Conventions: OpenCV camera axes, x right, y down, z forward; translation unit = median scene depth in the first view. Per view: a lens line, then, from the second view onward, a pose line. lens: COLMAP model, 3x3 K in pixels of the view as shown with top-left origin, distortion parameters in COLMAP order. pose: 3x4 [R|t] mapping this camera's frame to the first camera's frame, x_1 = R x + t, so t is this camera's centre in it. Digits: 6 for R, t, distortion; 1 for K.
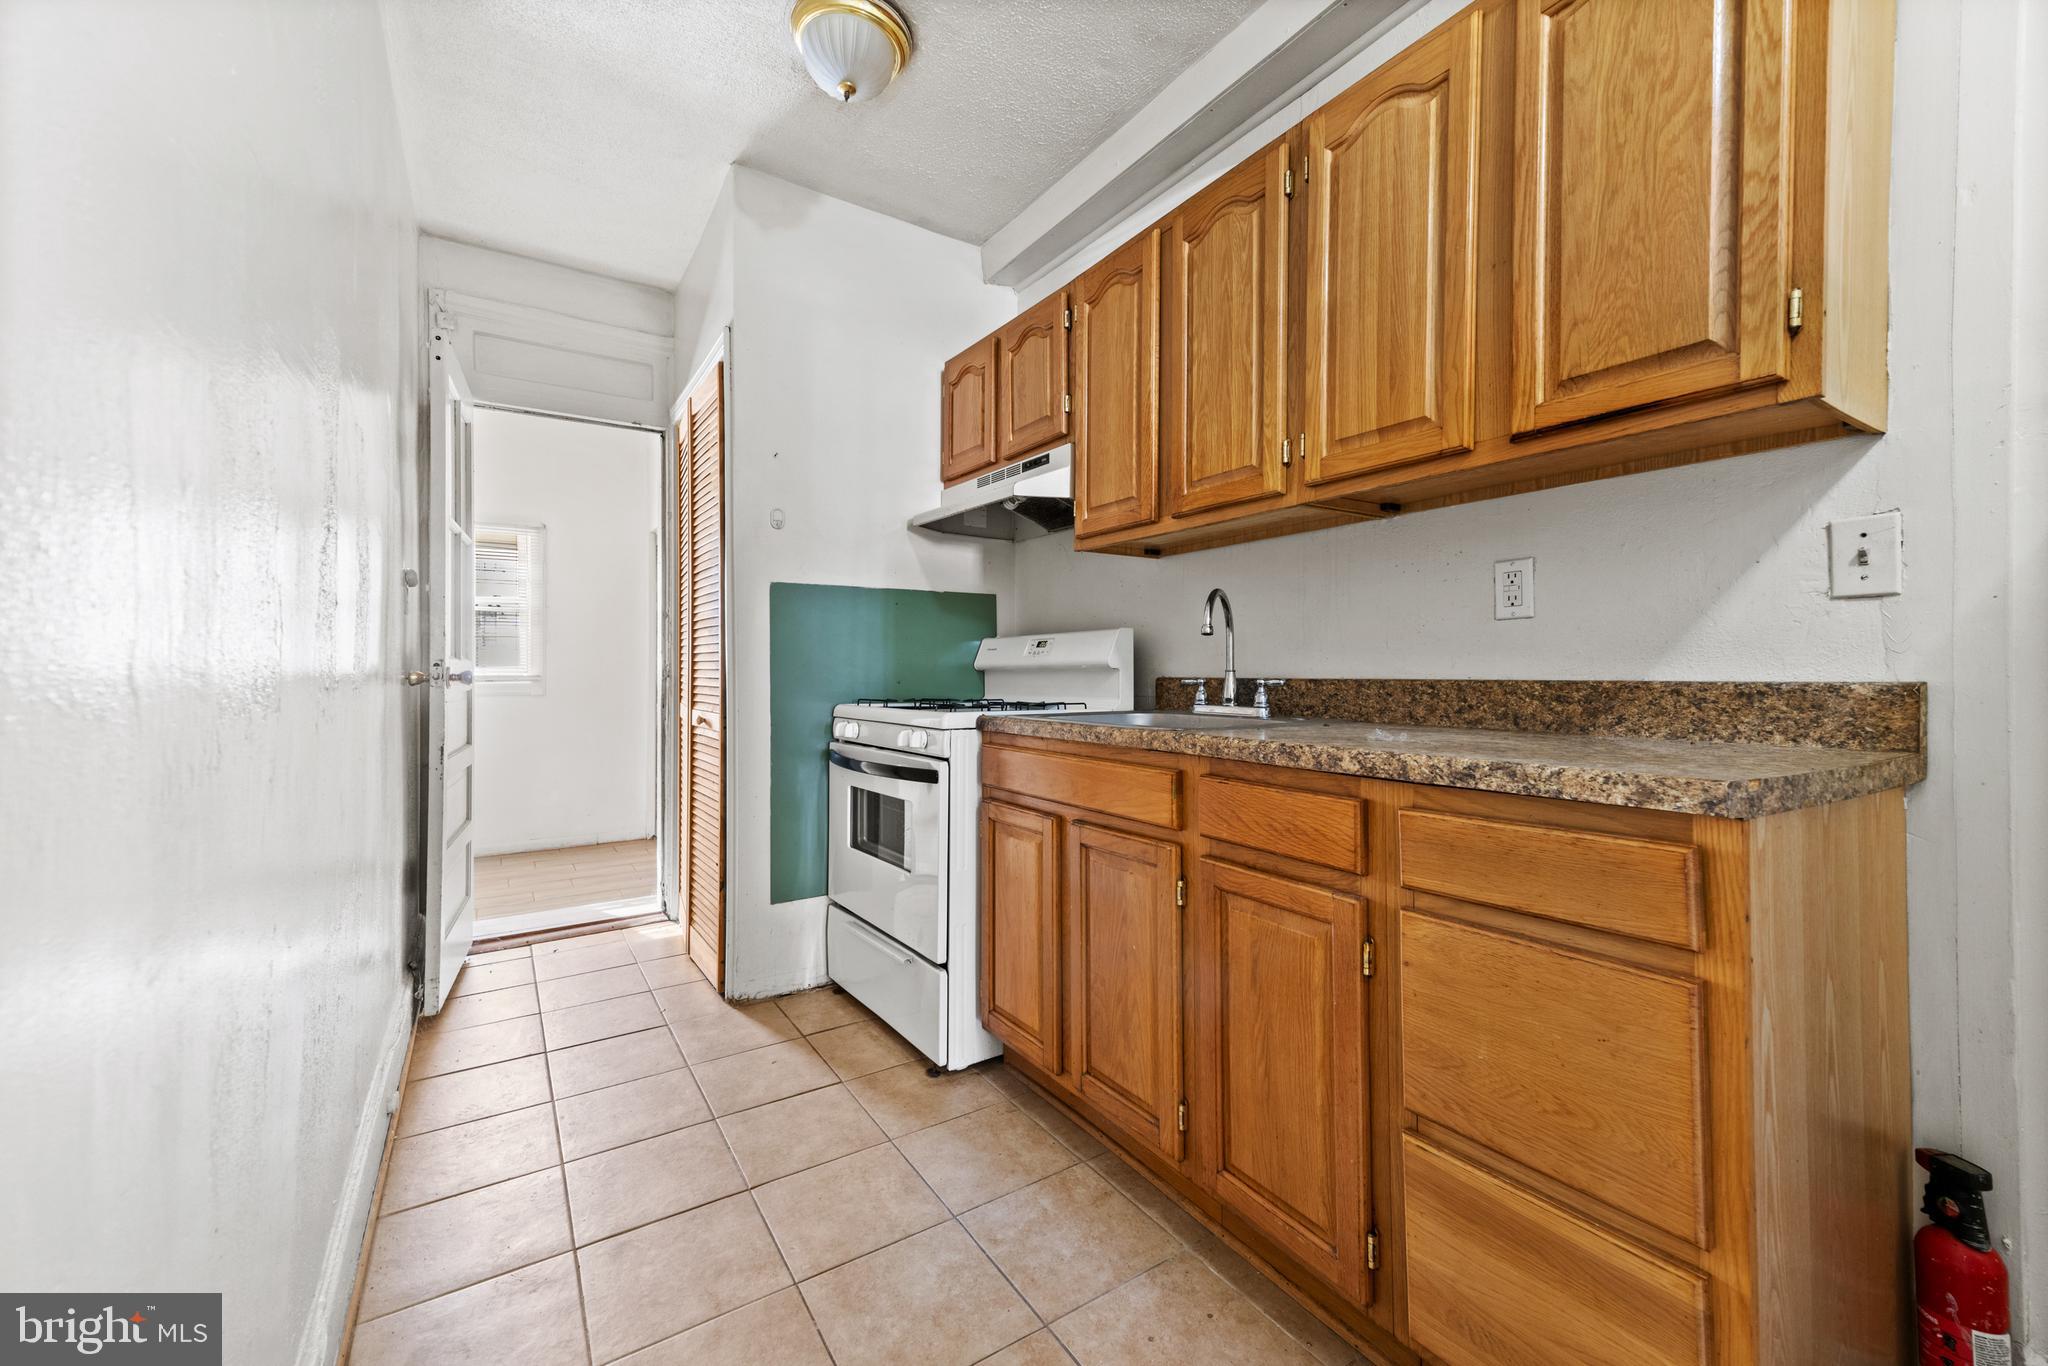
lens RADIAL K [[805.9, 0, 1016.6], [0, 805.9, 670.6], [0, 0, 1]] dist [-0.000796, -0.000249]
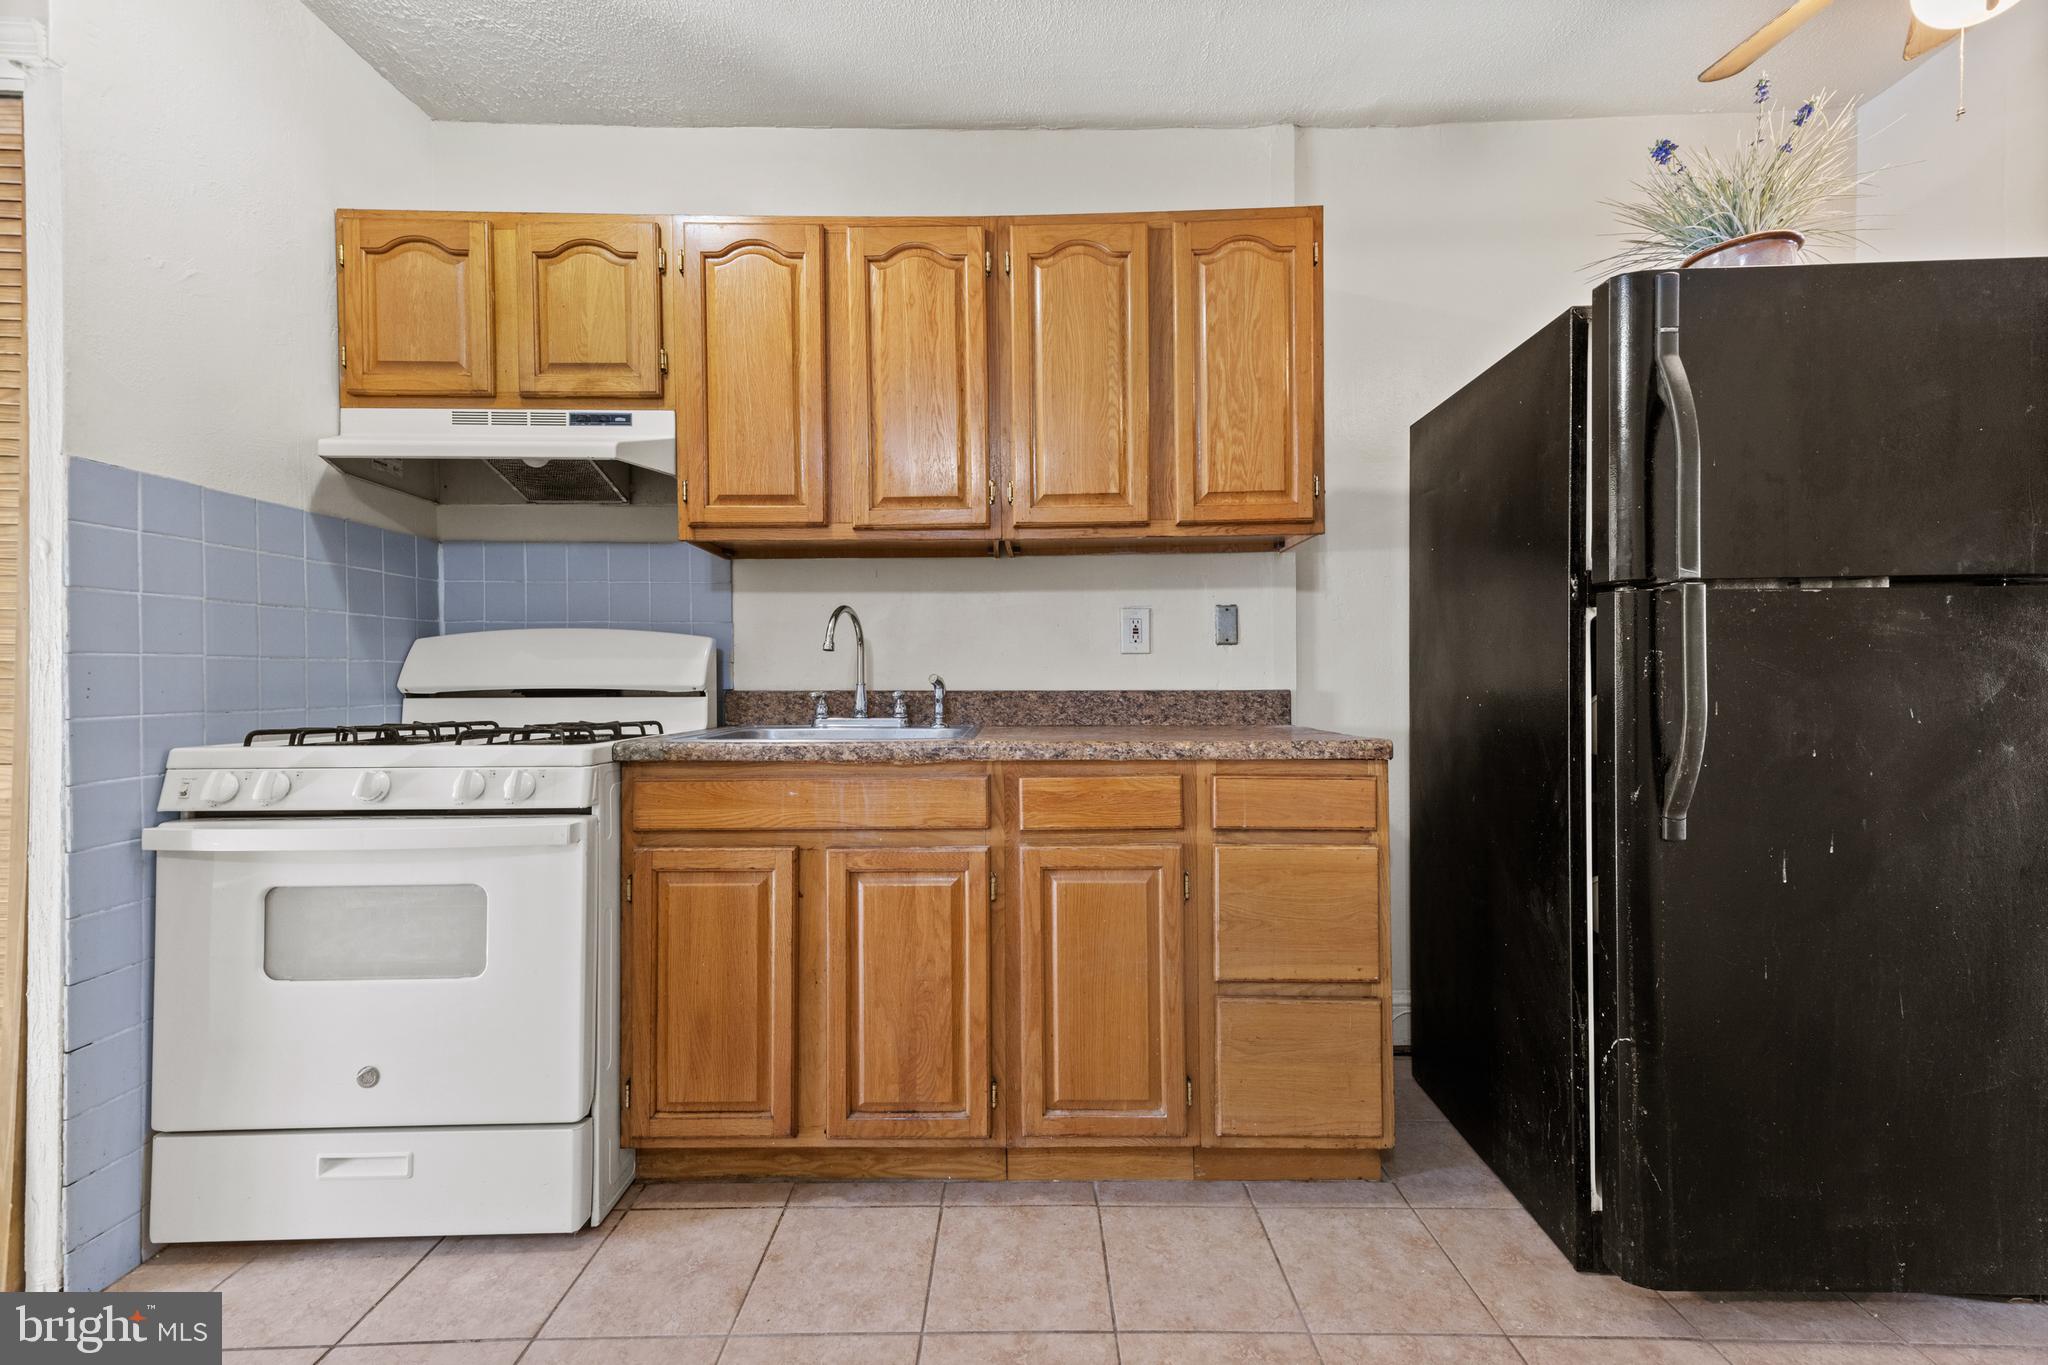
lens RADIAL K [[829.3, 0, 1024.0], [0, 829.3, 682.5], [0, 0, 1]] dist [-0.000140, -0.003463]
pose [[0.541404, 0.001522, 0.840761, -0.516880], [0.001175, 0.999996, -0.002567, 0.001642], [-0.840762, 0.002378, 0.541400, 0.256914]]
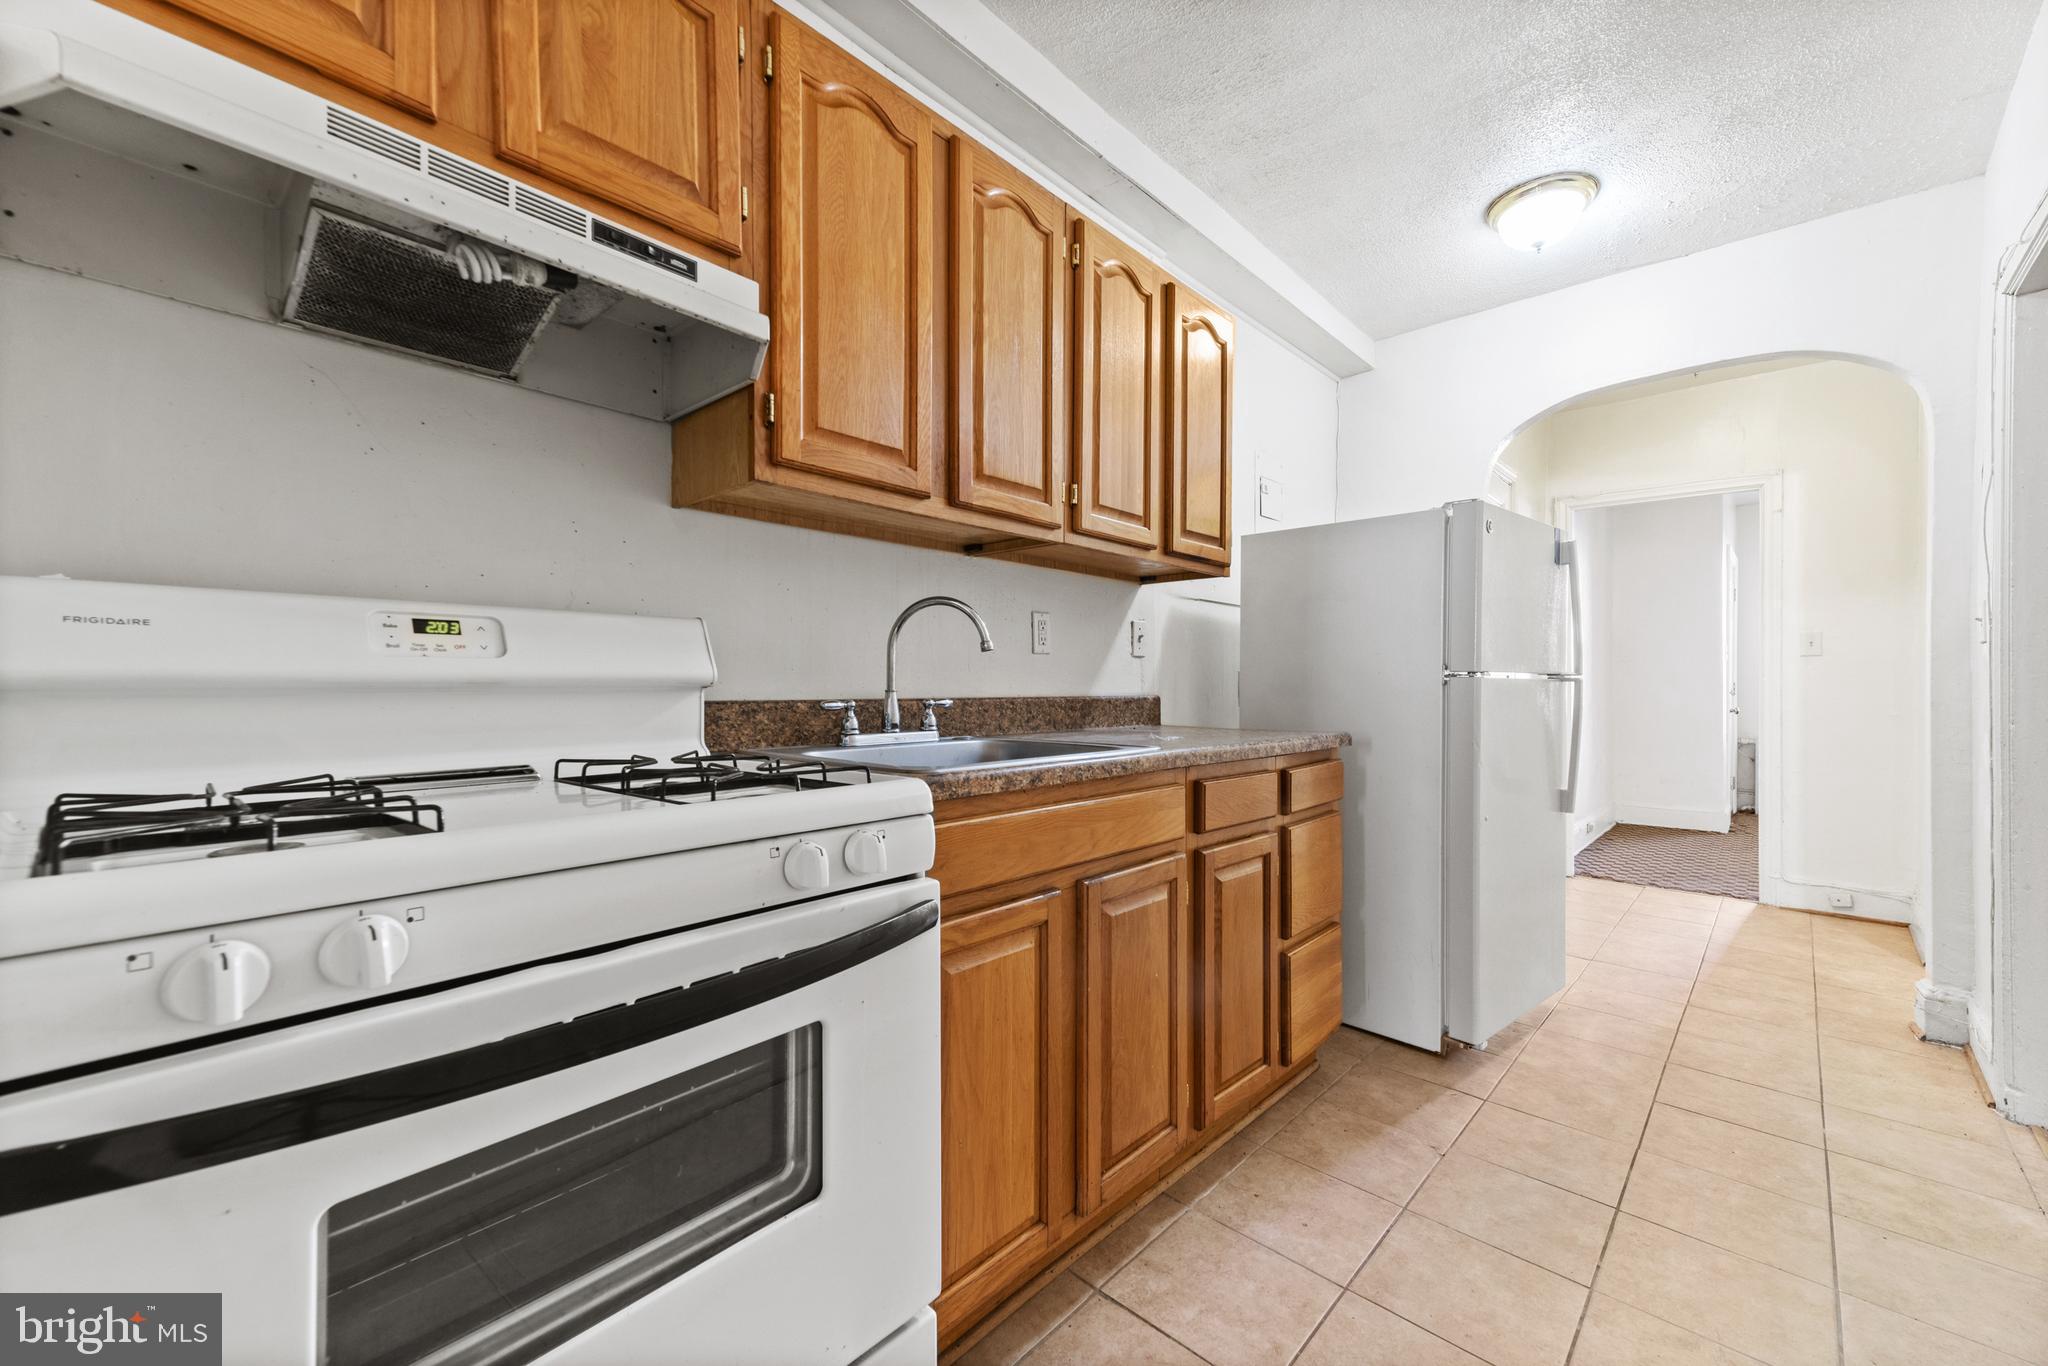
lens RADIAL K [[783.5, 0, 1034.7], [0, 783.5, 697.7], [0, 0, 1]] dist [-0.000107, 0.000044]
pose [[-0.241969, -0.001147, 0.970283, -0.573823], [0.009482, 0.999949, 0.003547, 0.006445], [-0.970238, 0.010058, -0.241946, 1.070204]]
